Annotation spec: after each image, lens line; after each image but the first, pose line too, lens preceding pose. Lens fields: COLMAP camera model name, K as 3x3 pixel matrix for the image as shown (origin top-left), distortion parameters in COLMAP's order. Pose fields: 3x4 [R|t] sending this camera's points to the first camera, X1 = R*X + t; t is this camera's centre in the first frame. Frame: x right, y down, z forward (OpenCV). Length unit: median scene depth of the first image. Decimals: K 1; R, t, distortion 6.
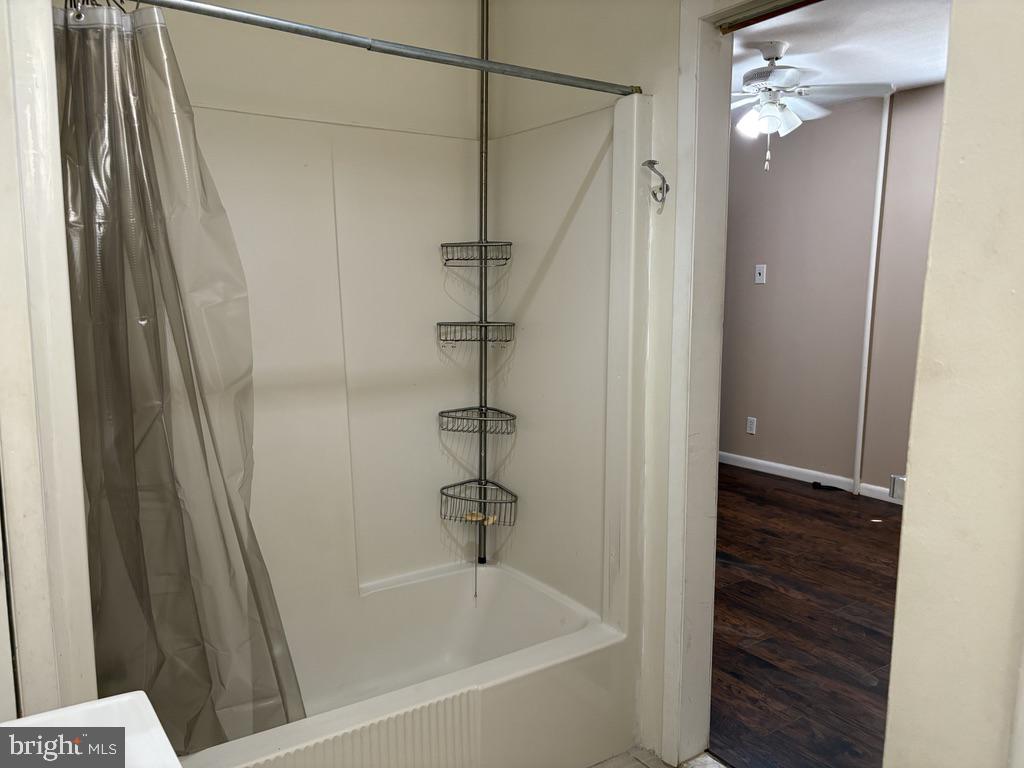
lens RADIAL K [[768.4, 0, 512.4], [0, 768.4, 386.4], [0, 0, 1]] dist [0.023888, -0.014654]
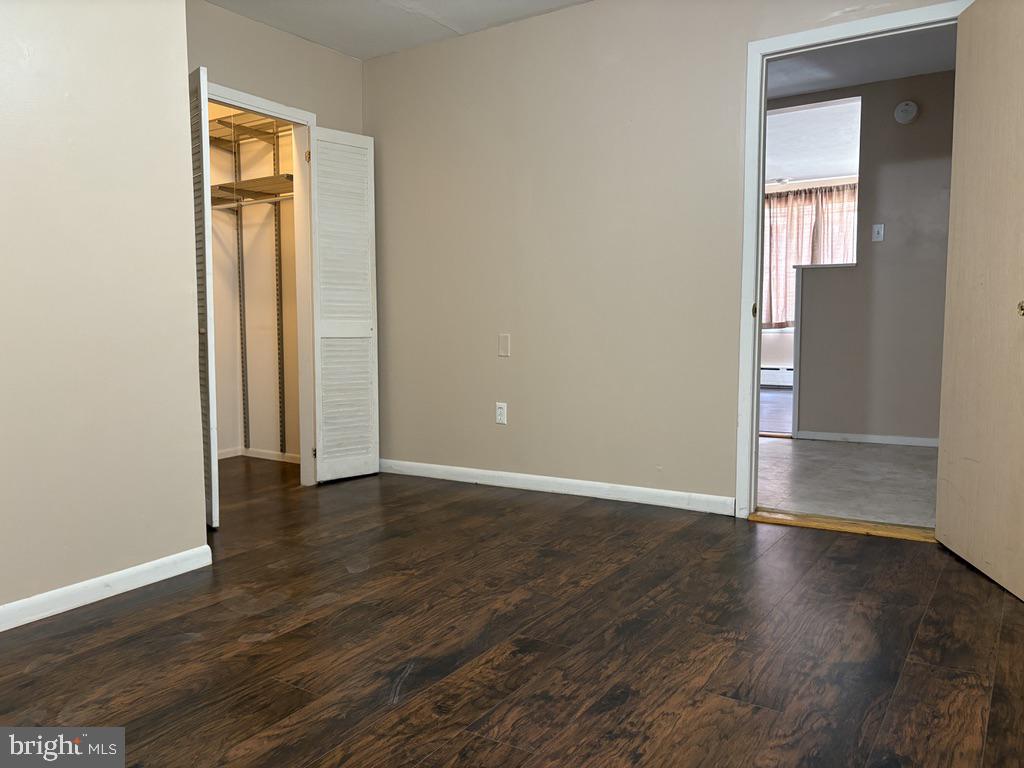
lens RADIAL K [[768.4, 0, 514.2], [0, 768.4, 382.8], [0, 0, 1]] dist [0.023888, -0.014654]
pose [[0.363824, 0.075014, -0.928442, 0.808072], [-0.103473, 0.993838, 0.039750, 0.000322], [0.925703, 0.081607, 0.369344, 0.885350]]
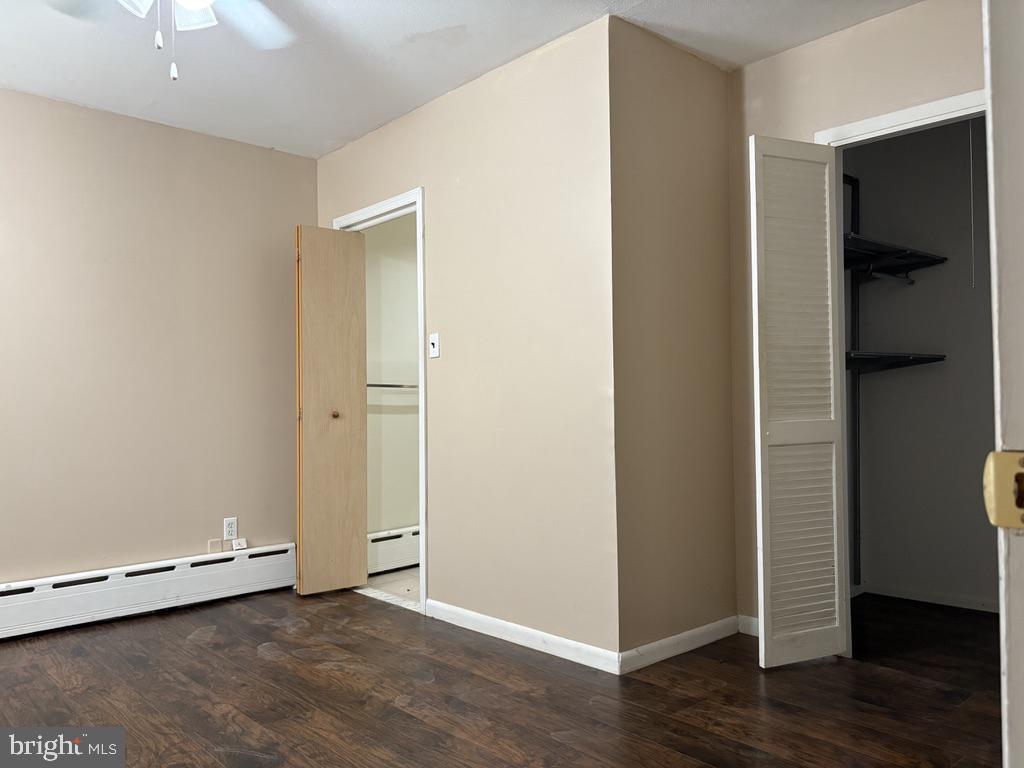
lens RADIAL K [[768.4, 0, 512.2], [0, 768.4, 385.6], [0, 0, 1]] dist [0.023888, -0.014654]
pose [[-0.991165, 0.006999, -0.132451, 0.170106], [-0.005884, 0.995303, 0.096625, -0.112120], [0.132505, 0.096551, -0.986469, 1.627952]]
